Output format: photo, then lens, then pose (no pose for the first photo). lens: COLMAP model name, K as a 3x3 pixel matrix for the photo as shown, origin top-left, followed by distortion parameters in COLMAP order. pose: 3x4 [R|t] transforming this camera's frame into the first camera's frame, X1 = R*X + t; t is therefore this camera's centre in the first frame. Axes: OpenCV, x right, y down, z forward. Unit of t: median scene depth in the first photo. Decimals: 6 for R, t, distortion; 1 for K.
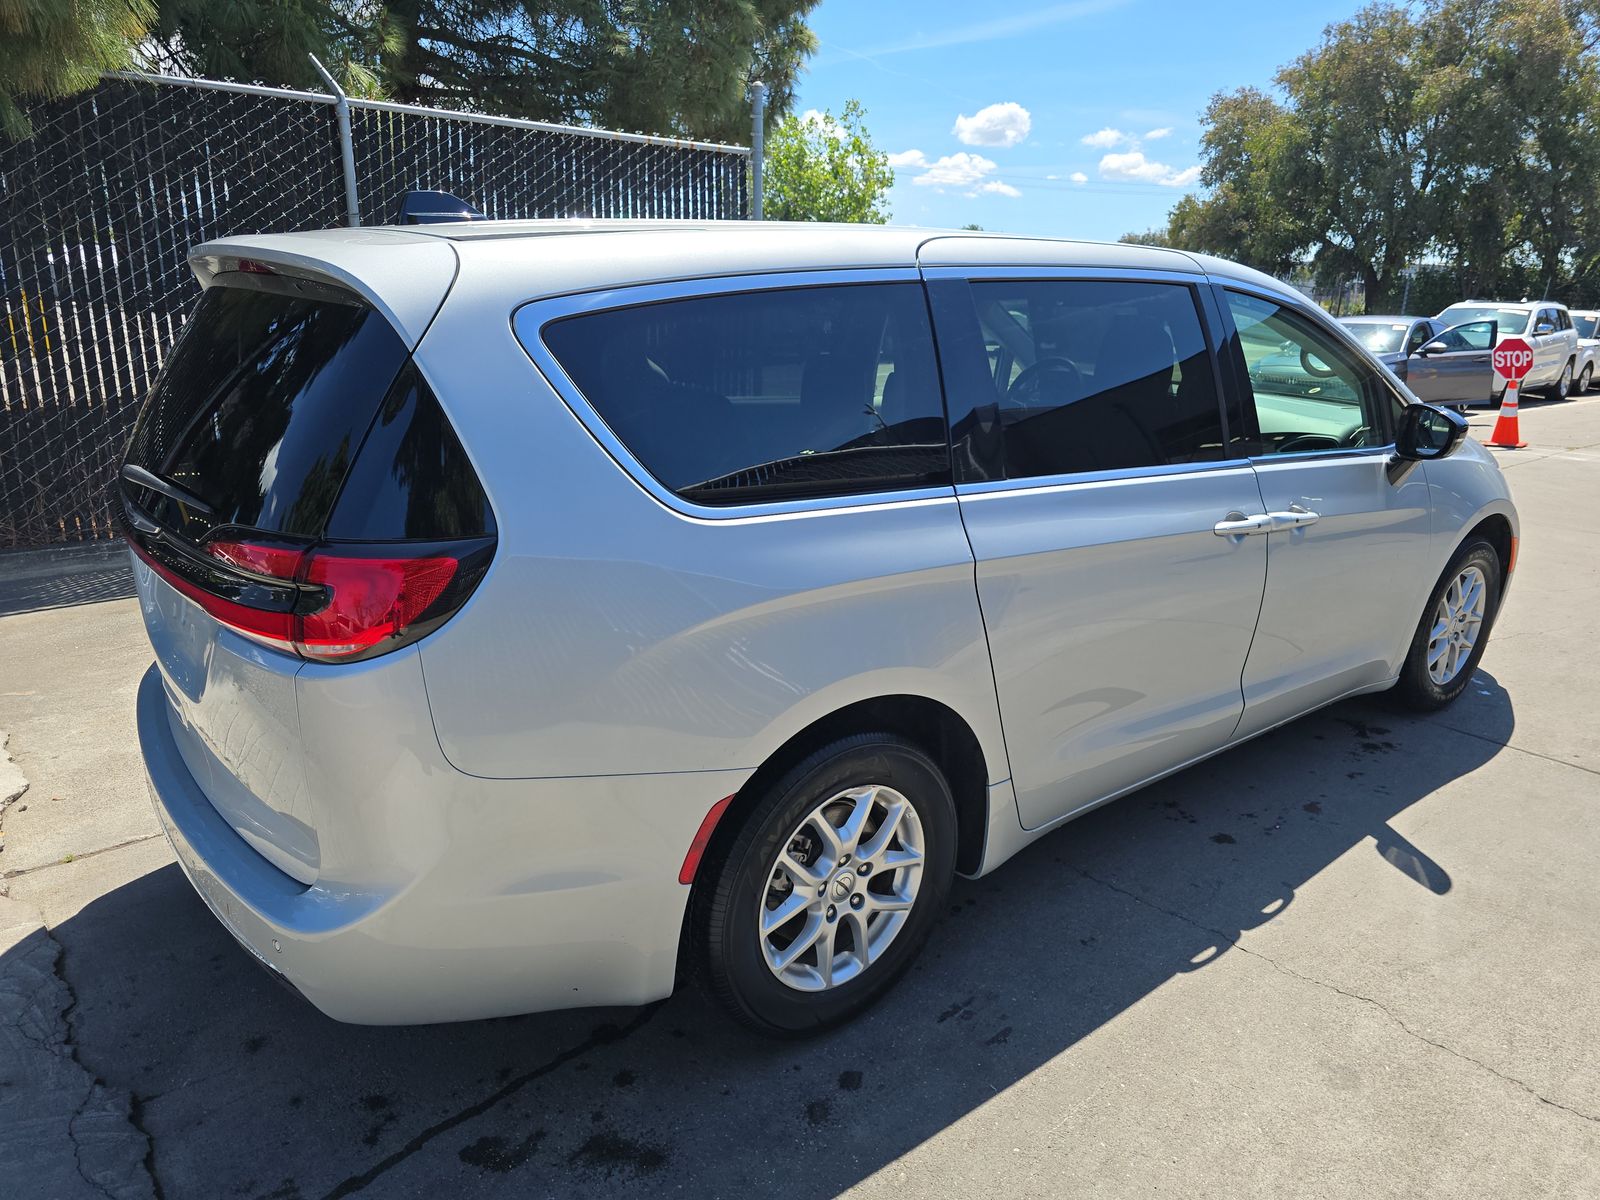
lens RADIAL K [[1139.7, 0, 800.0], [0, 1139.7, 600.0], [0, 0, 1]] dist [0.001041, -0.001259]
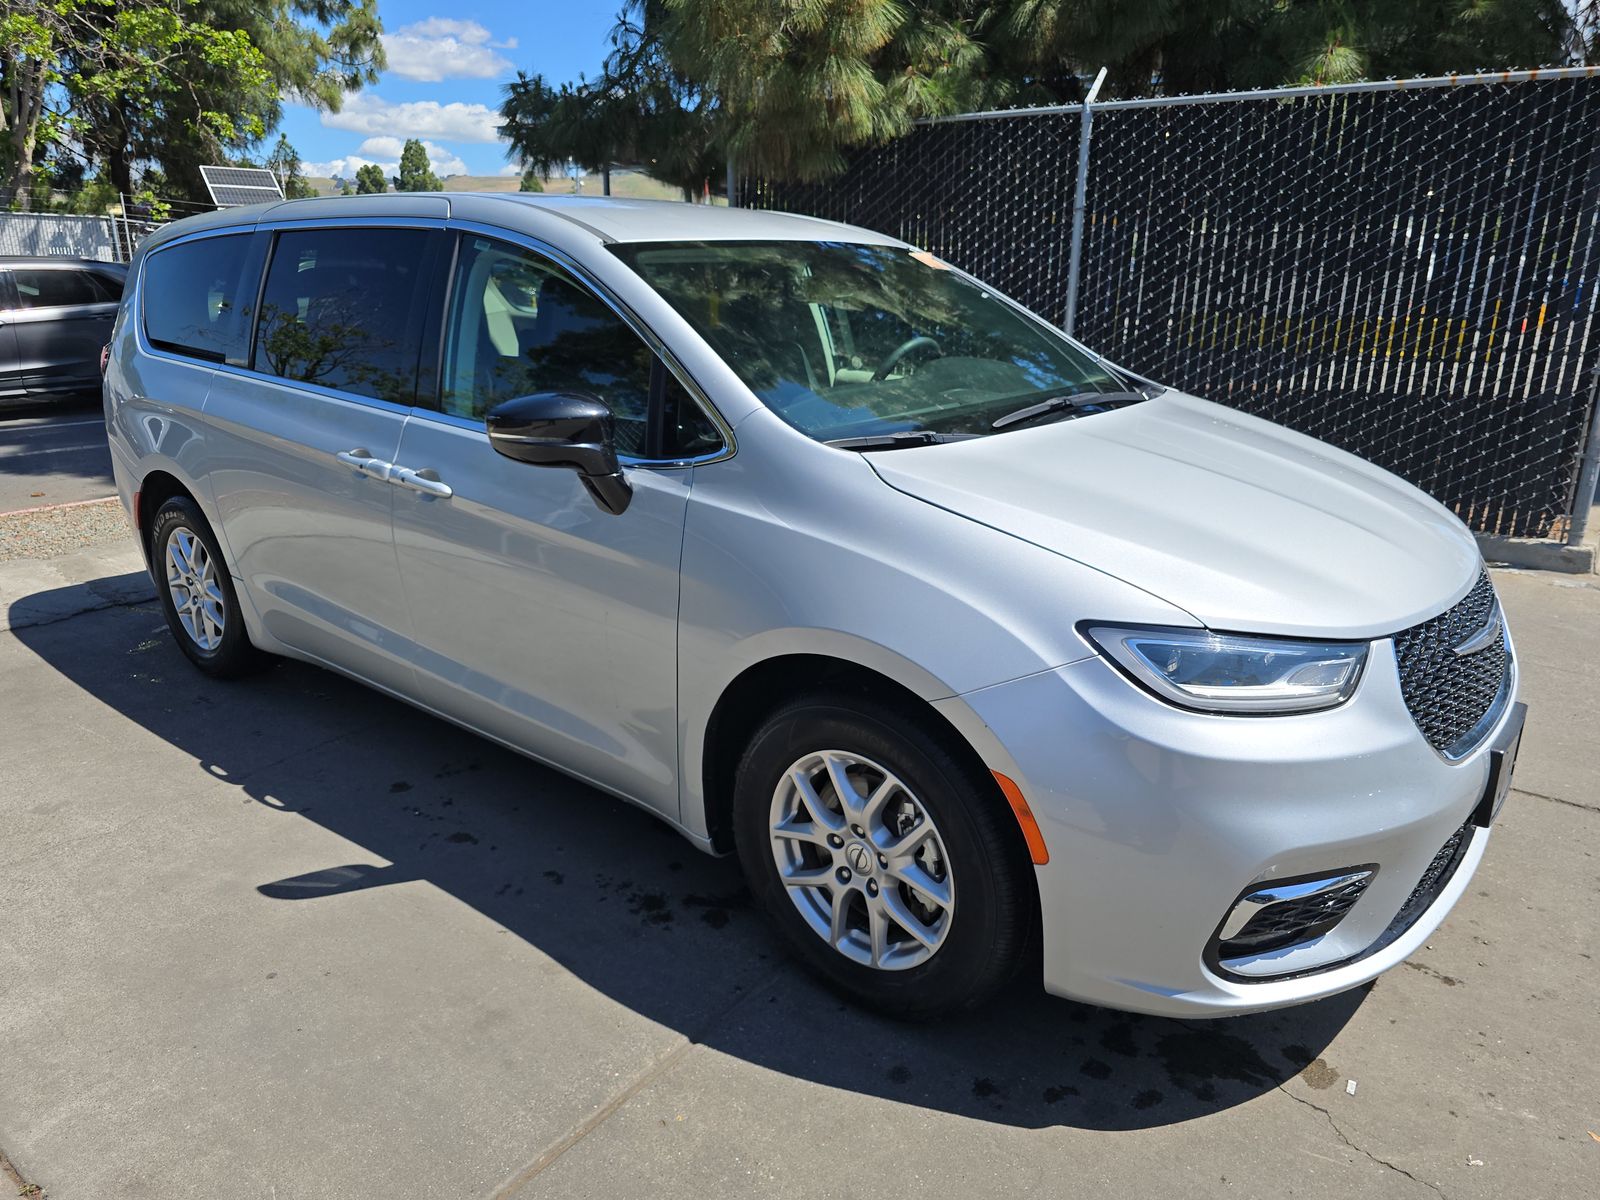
lens RADIAL K [[1076.5, 0, 800.0], [0, 1076.5, 600.0], [0, 0, 1]] dist [0.002031, 0.001042]
pose [[0.208793, 0.282774, -0.936186, 1.103671], [-0.275074, 0.935618, 0.221254, -0.222652], [0.938477, 0.211324, 0.273135, 0.871606]]
